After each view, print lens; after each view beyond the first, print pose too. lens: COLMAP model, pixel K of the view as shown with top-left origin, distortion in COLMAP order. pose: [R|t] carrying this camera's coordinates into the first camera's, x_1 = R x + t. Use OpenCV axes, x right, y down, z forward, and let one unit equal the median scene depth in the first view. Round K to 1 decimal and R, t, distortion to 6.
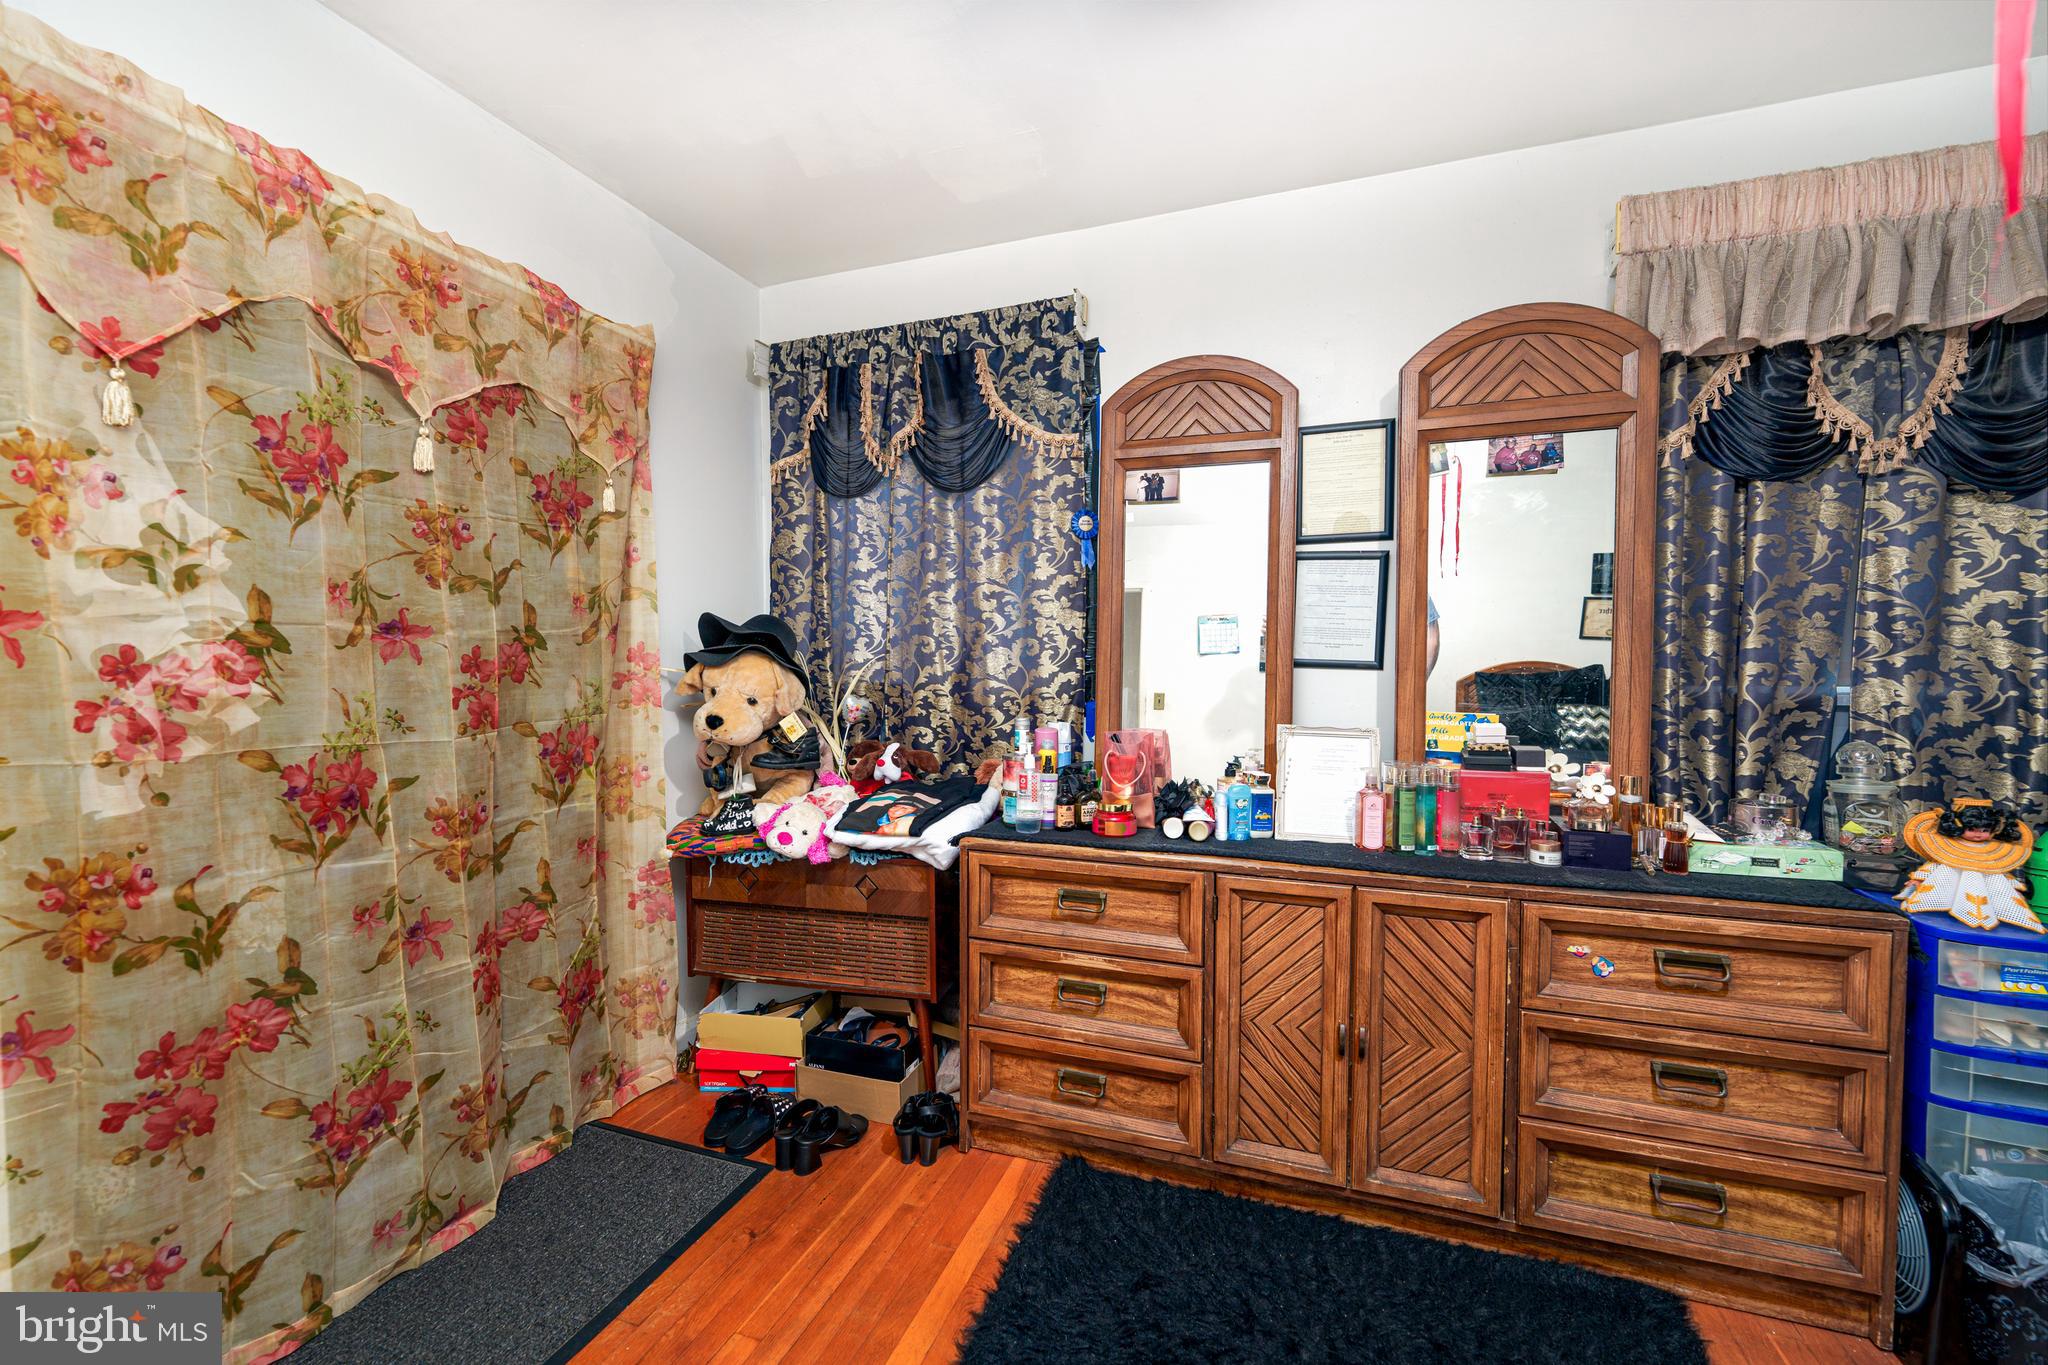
lens RADIAL K [[825.2, 0, 1022.7], [0, 825.2, 684.4], [0, 0, 1]] dist [0.000703, -0.001167]
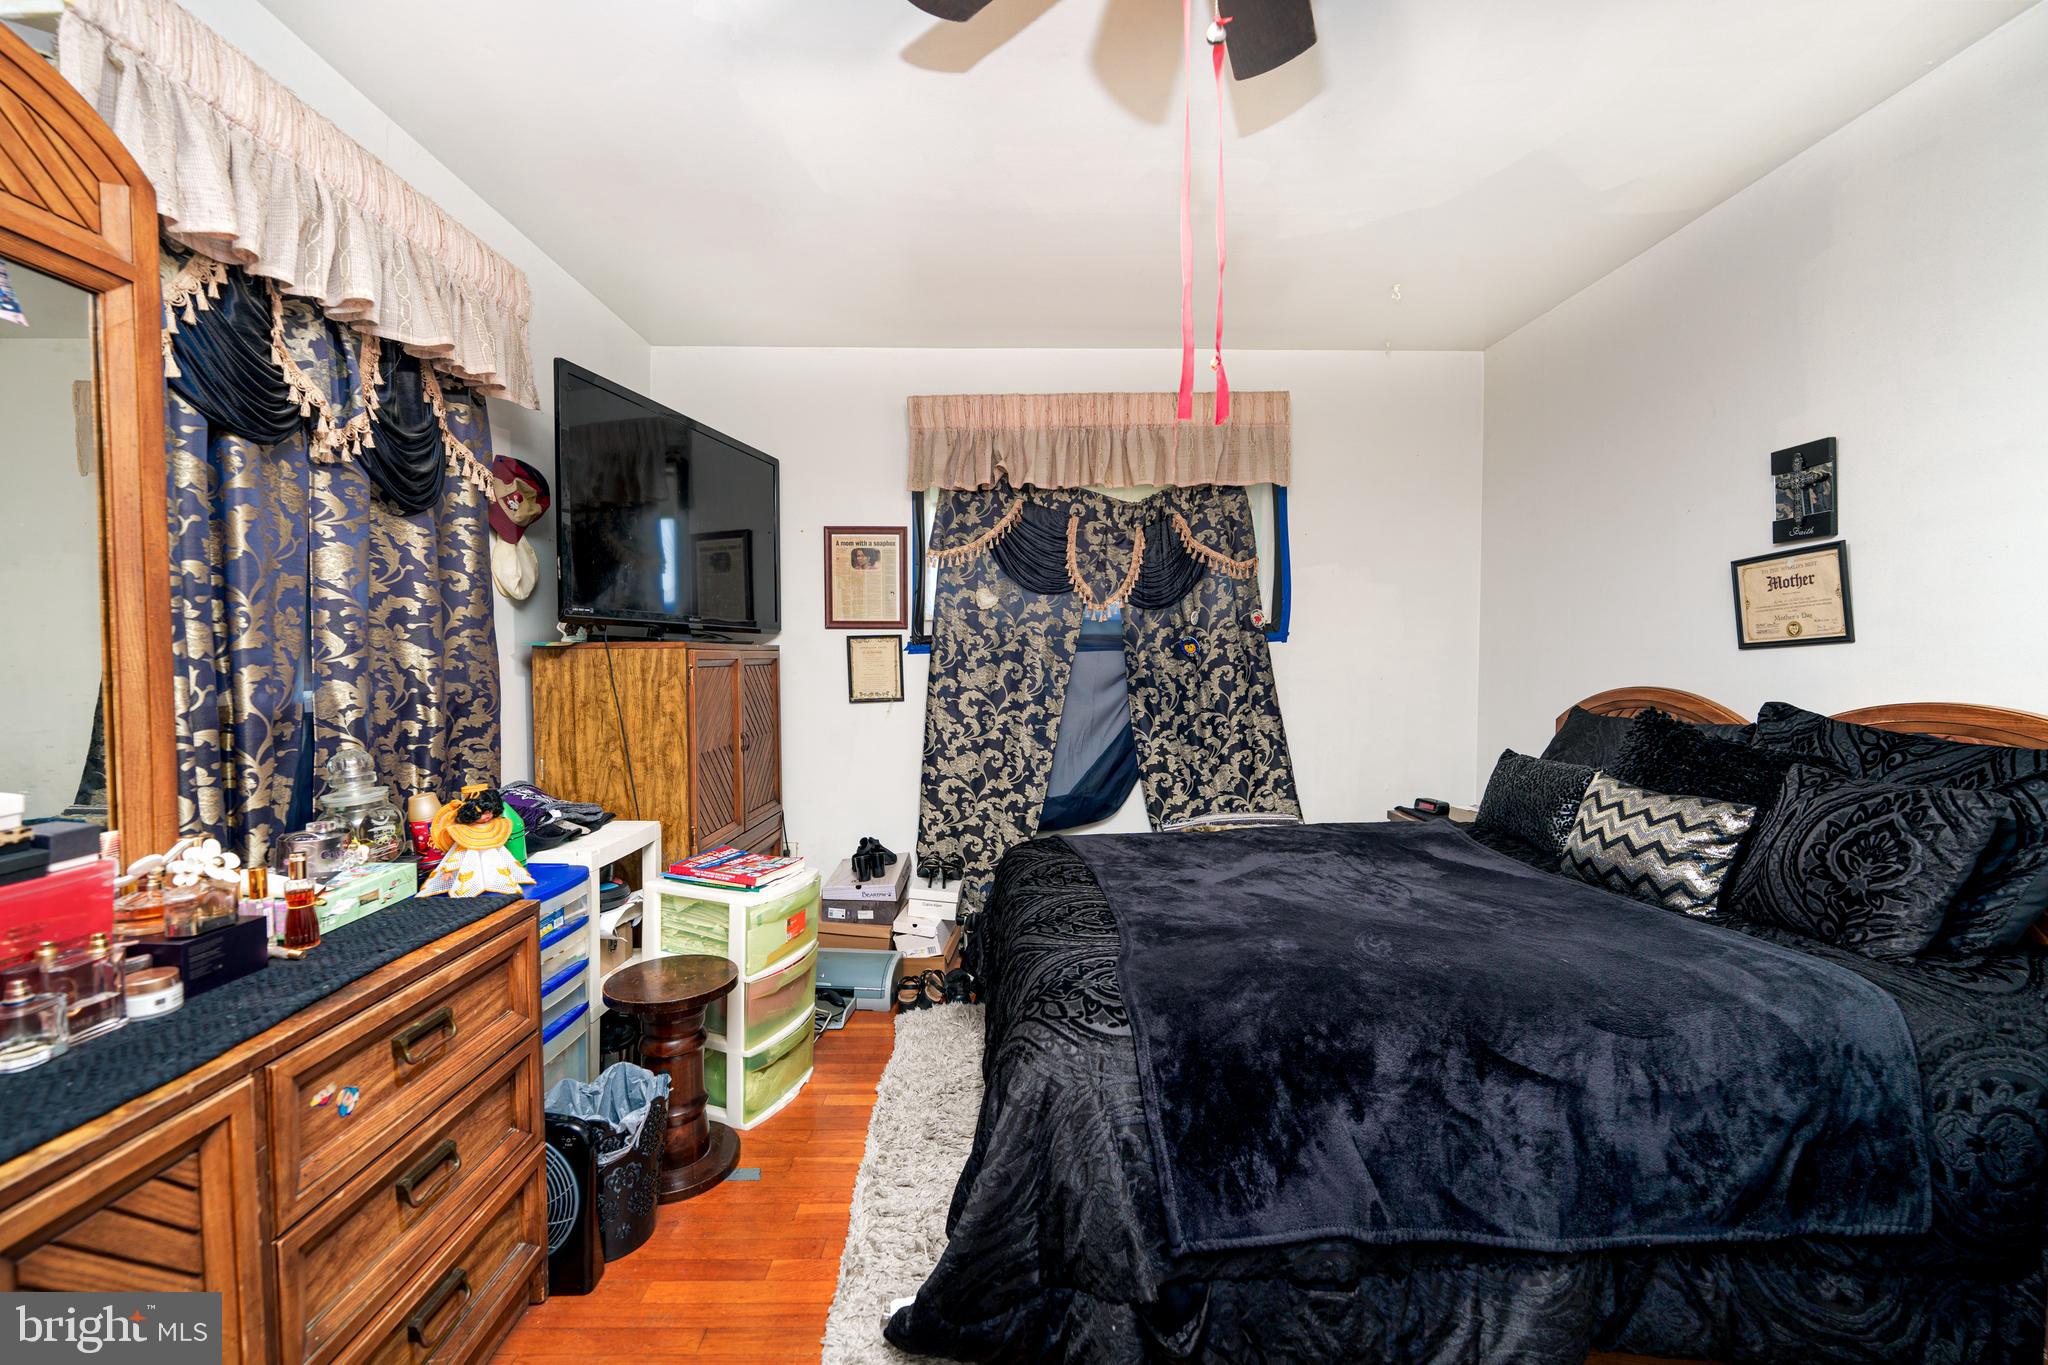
lens RADIAL K [[825.2, 0, 1024.5], [0, 825.2, 683.5], [0, 0, 1]] dist [0.000703, -0.001167]
pose [[-0.363934, -0.032030, 0.930874, -0.126986], [0.034221, 0.998274, 0.047728, -0.022242], [-0.930796, 0.049225, -0.362209, 0.599641]]
